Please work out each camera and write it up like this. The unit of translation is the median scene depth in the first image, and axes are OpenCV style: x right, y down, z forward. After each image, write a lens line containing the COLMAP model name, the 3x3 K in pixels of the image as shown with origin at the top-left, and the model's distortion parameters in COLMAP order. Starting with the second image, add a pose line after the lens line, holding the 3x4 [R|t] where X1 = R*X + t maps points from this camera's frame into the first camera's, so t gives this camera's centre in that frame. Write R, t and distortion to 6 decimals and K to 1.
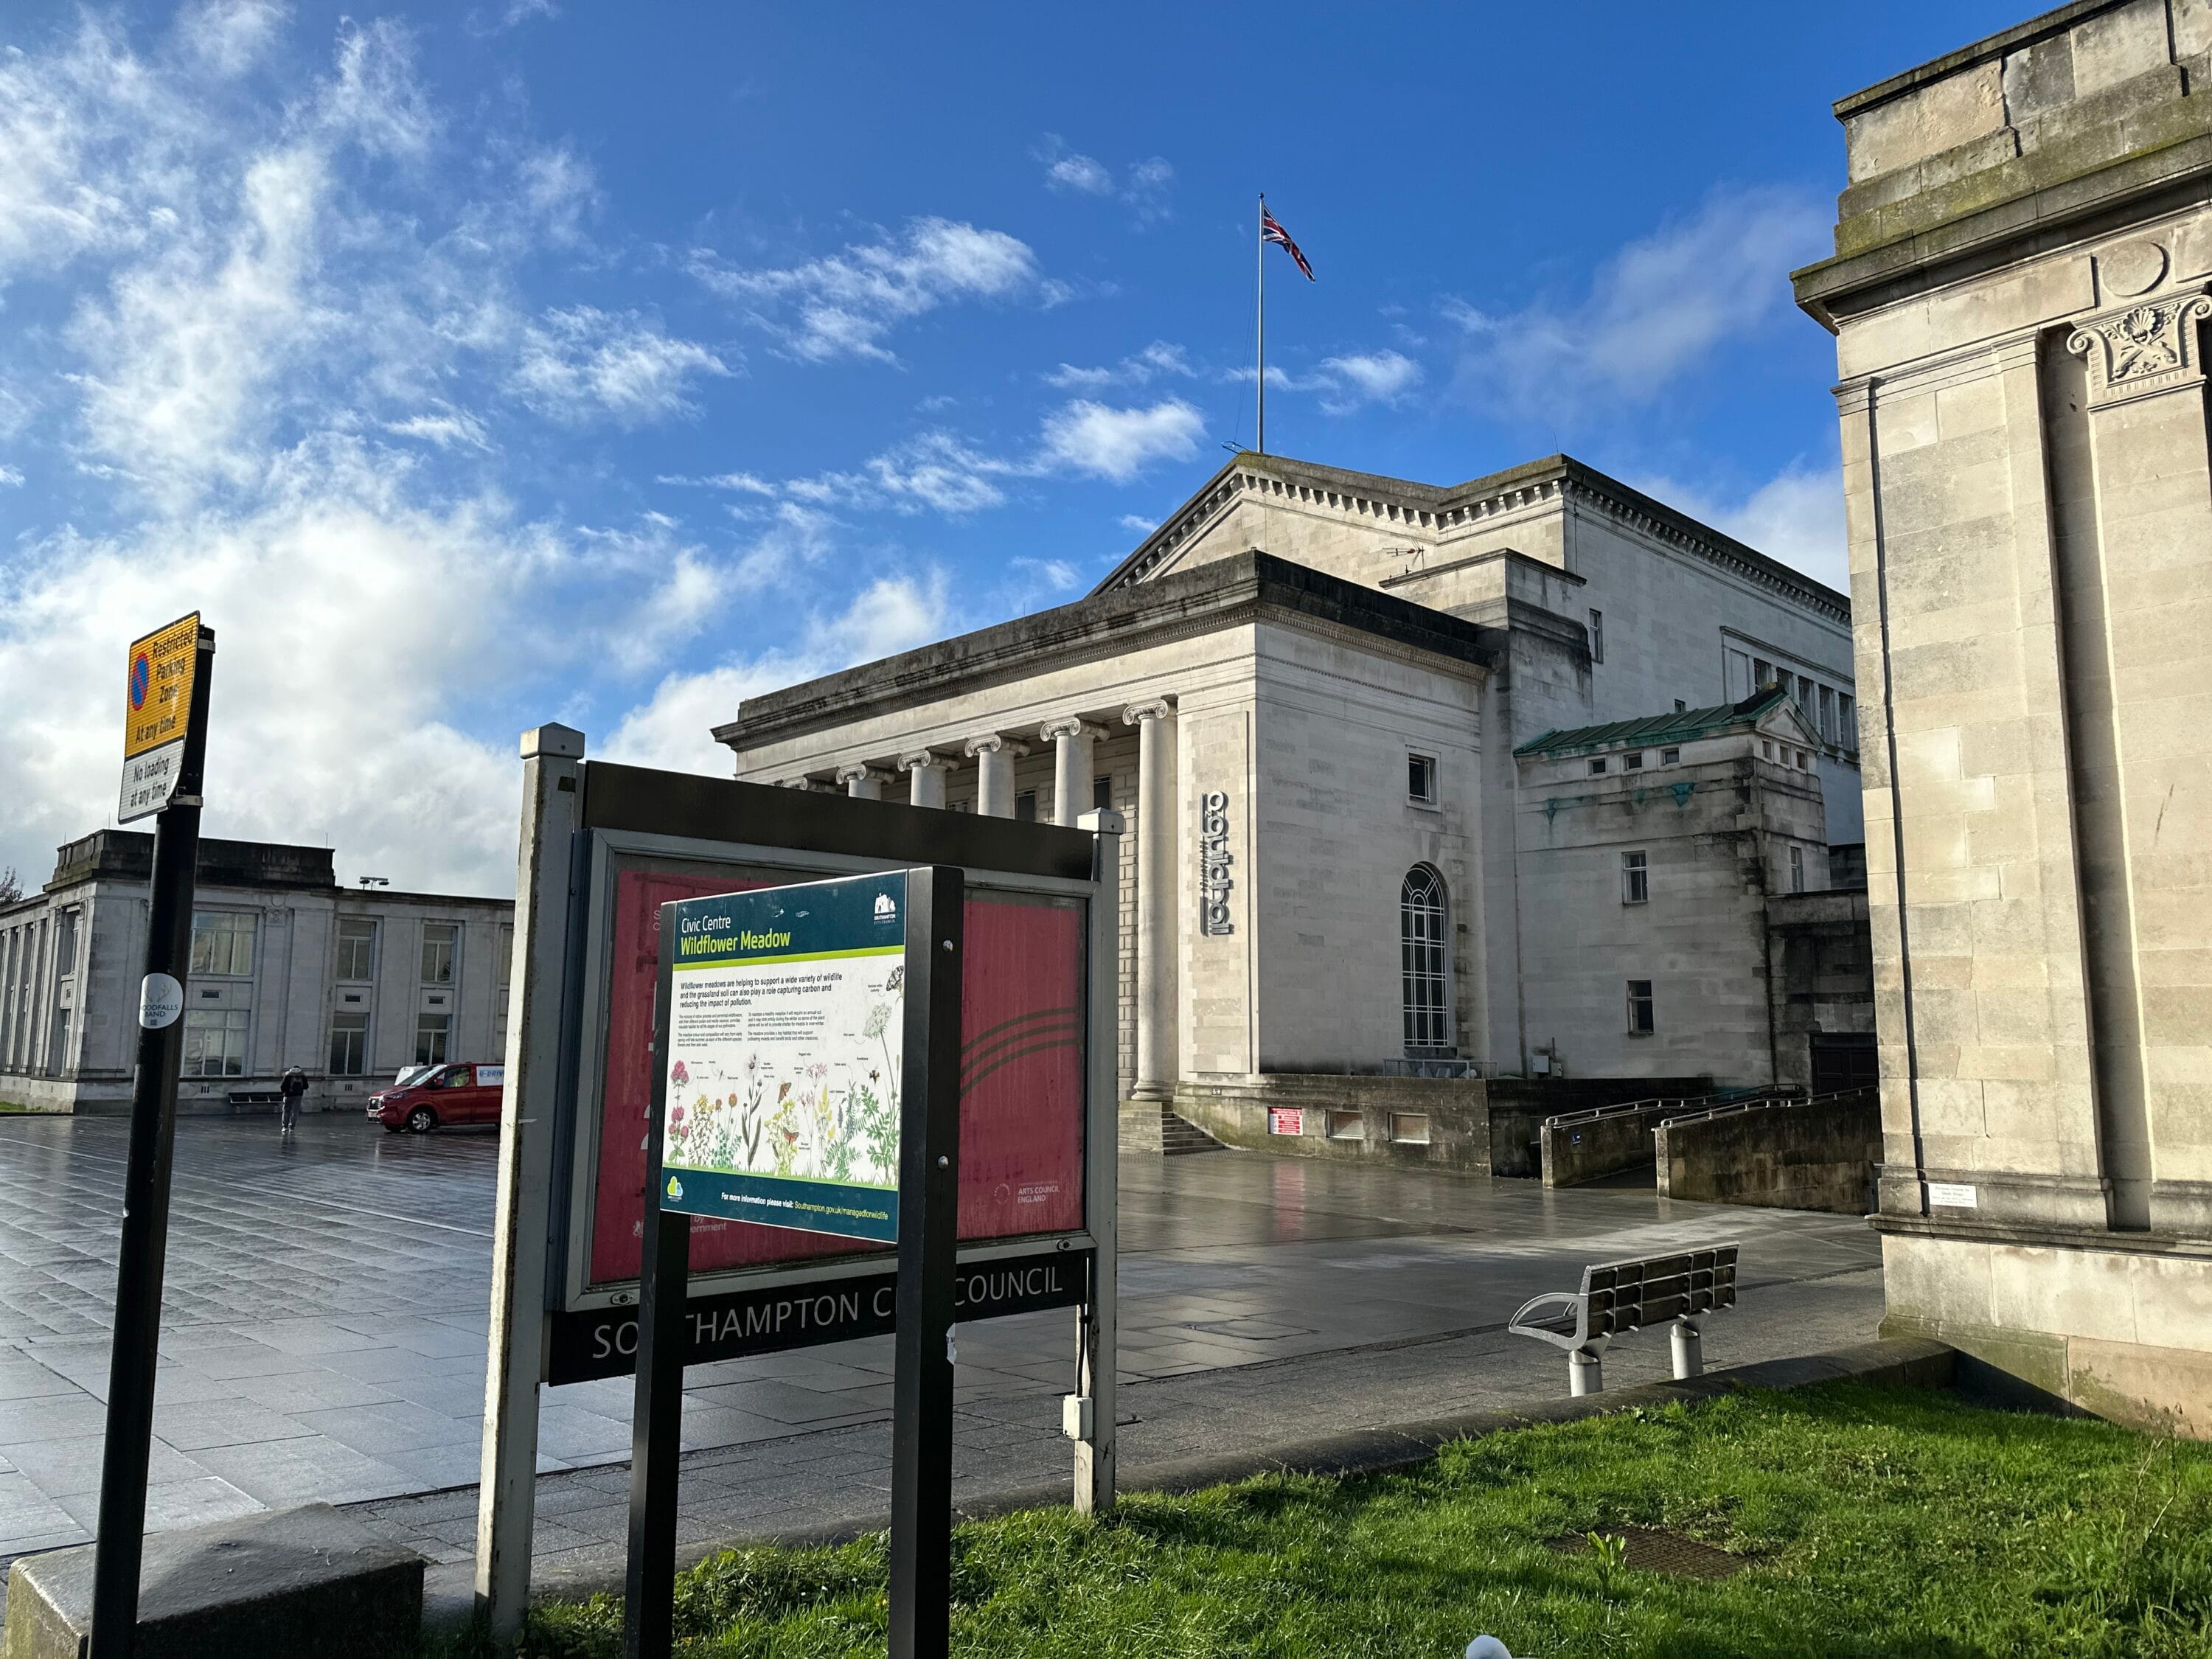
lens RADIAL K [[1543.8, 0, 1095.8], [0, 1543.8, 843.1], [0, 0, 1]] dist [0.060535, -0.082467]
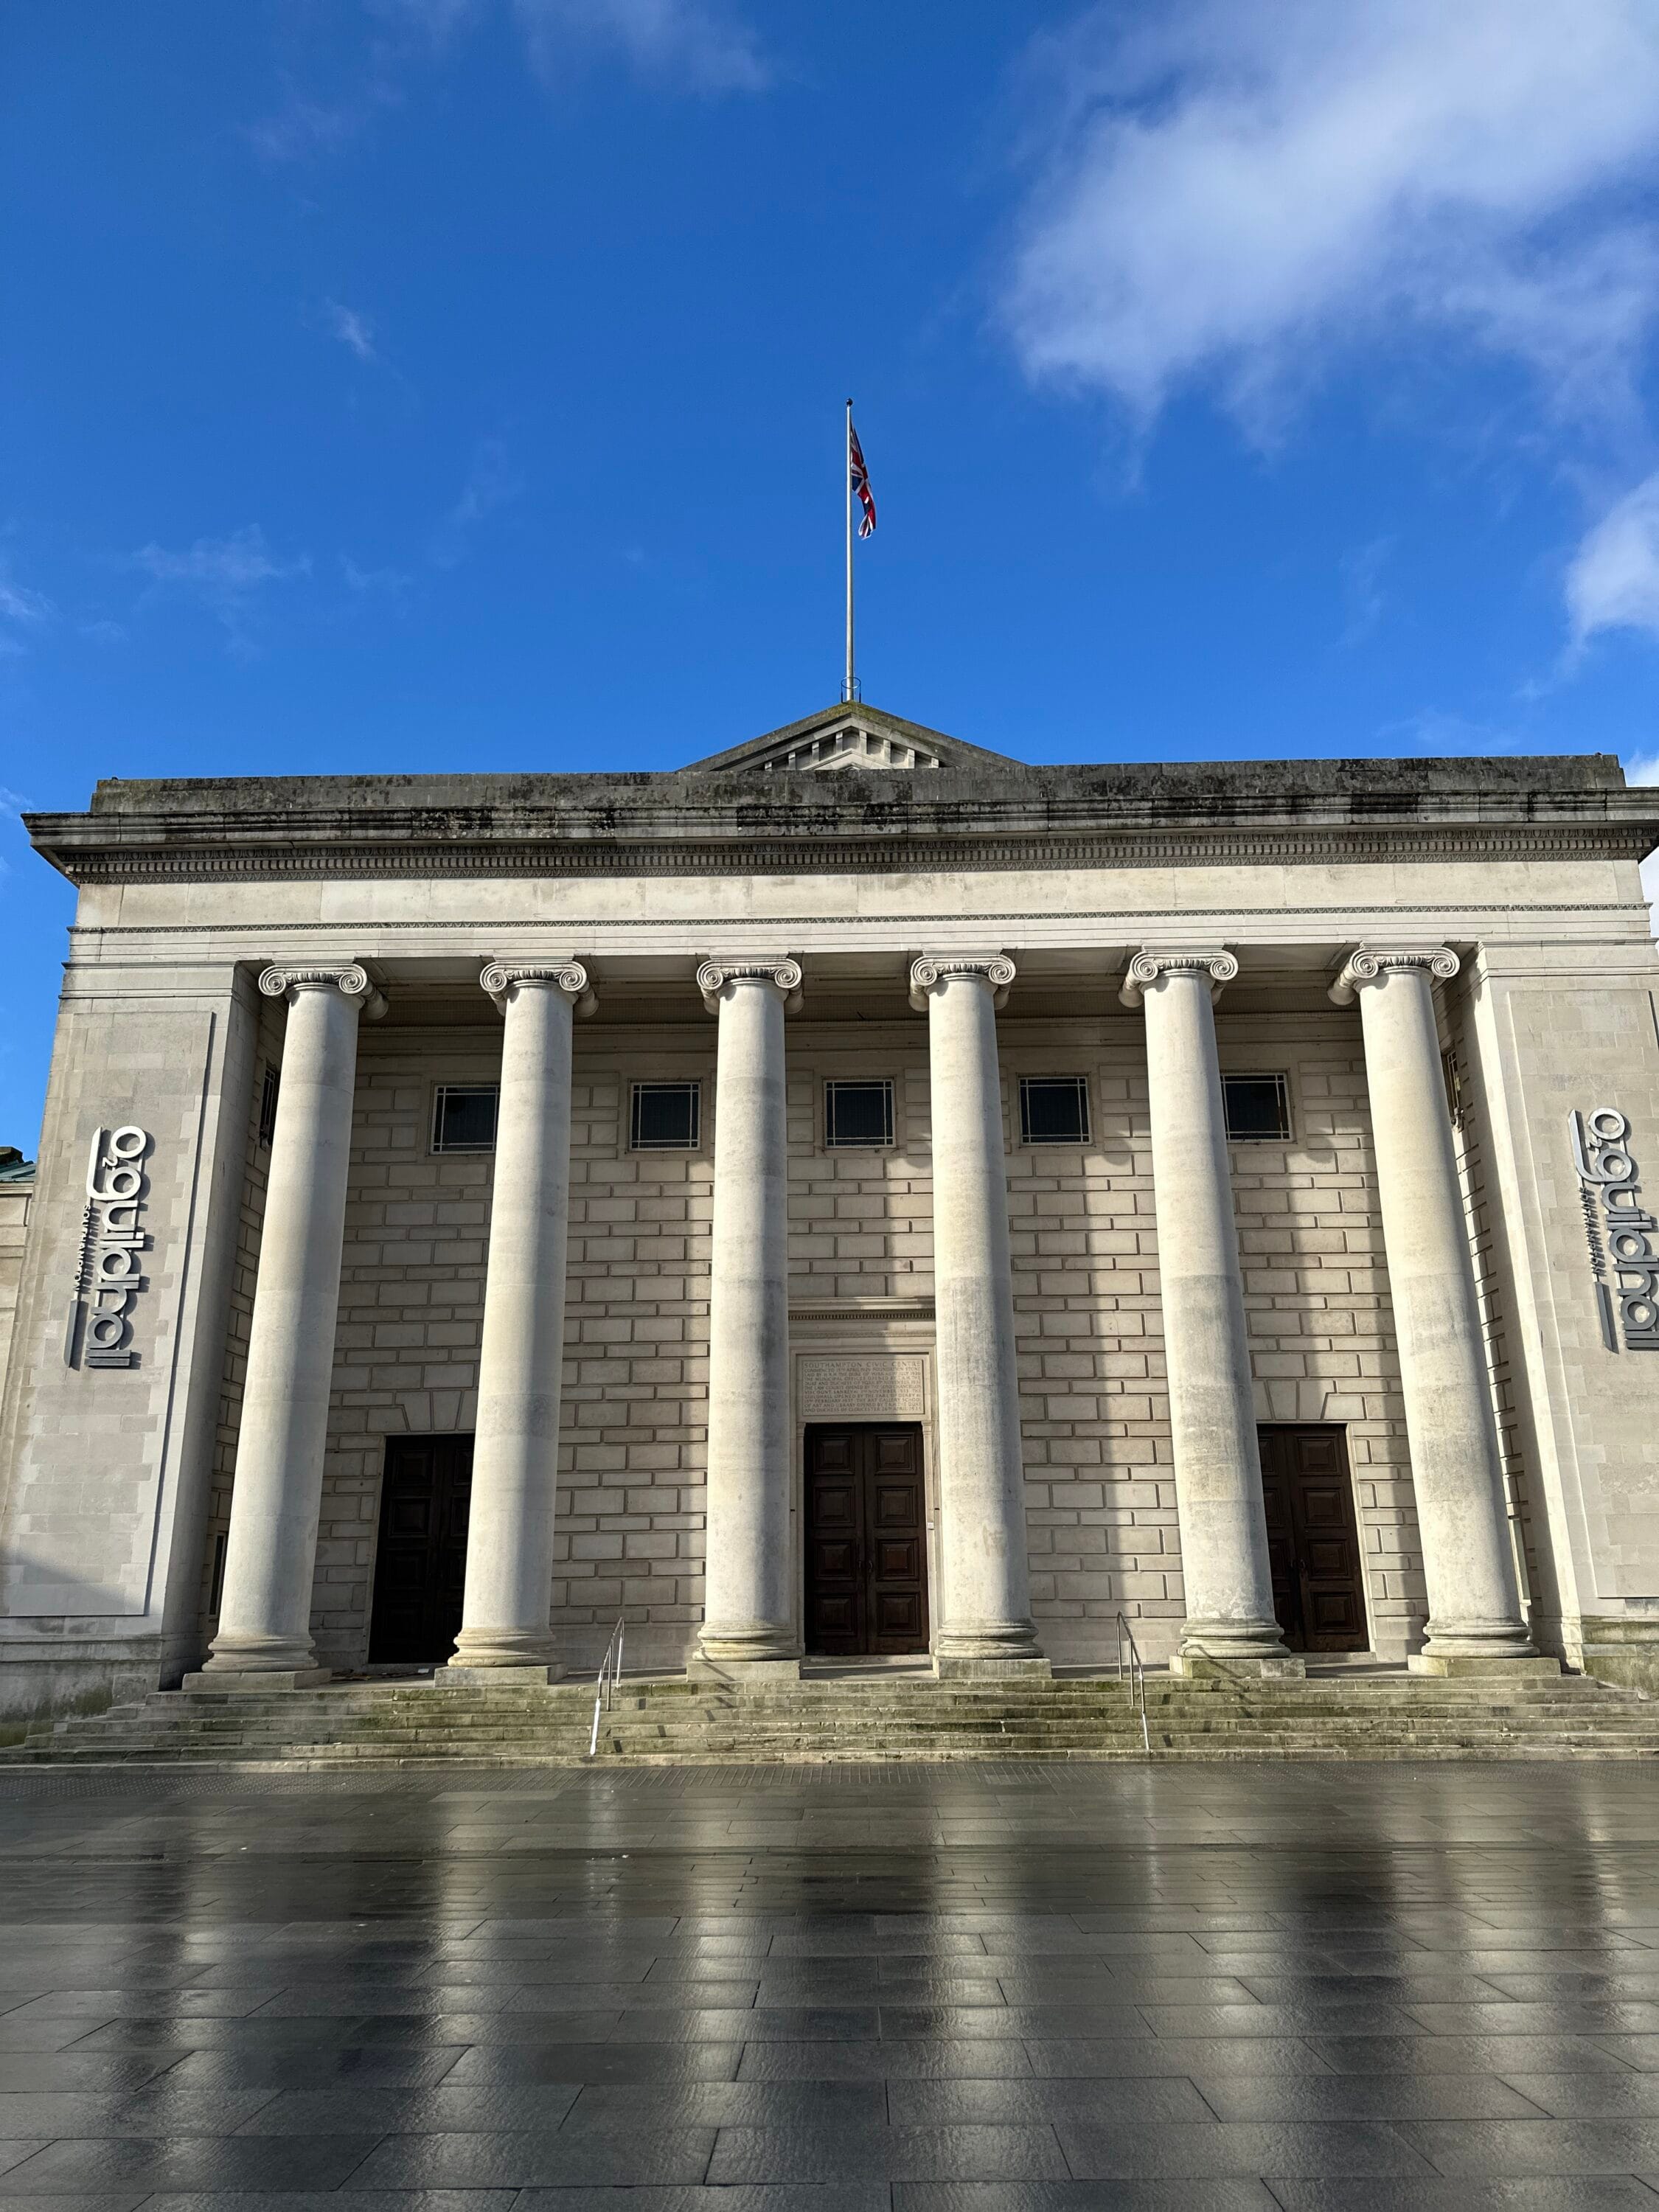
lens RADIAL K [[1543.8, 0, 838.7], [0, 1543.8, 1125.0], [0, 0, 1]] dist [0.060535, -0.082467]
pose [[0.704391, 0.191478, 0.683498, -0.477696], [-0.080318, 0.978245, -0.191276, 0.098492], [-0.705253, 0.079835, 0.704446, 0.694403]]
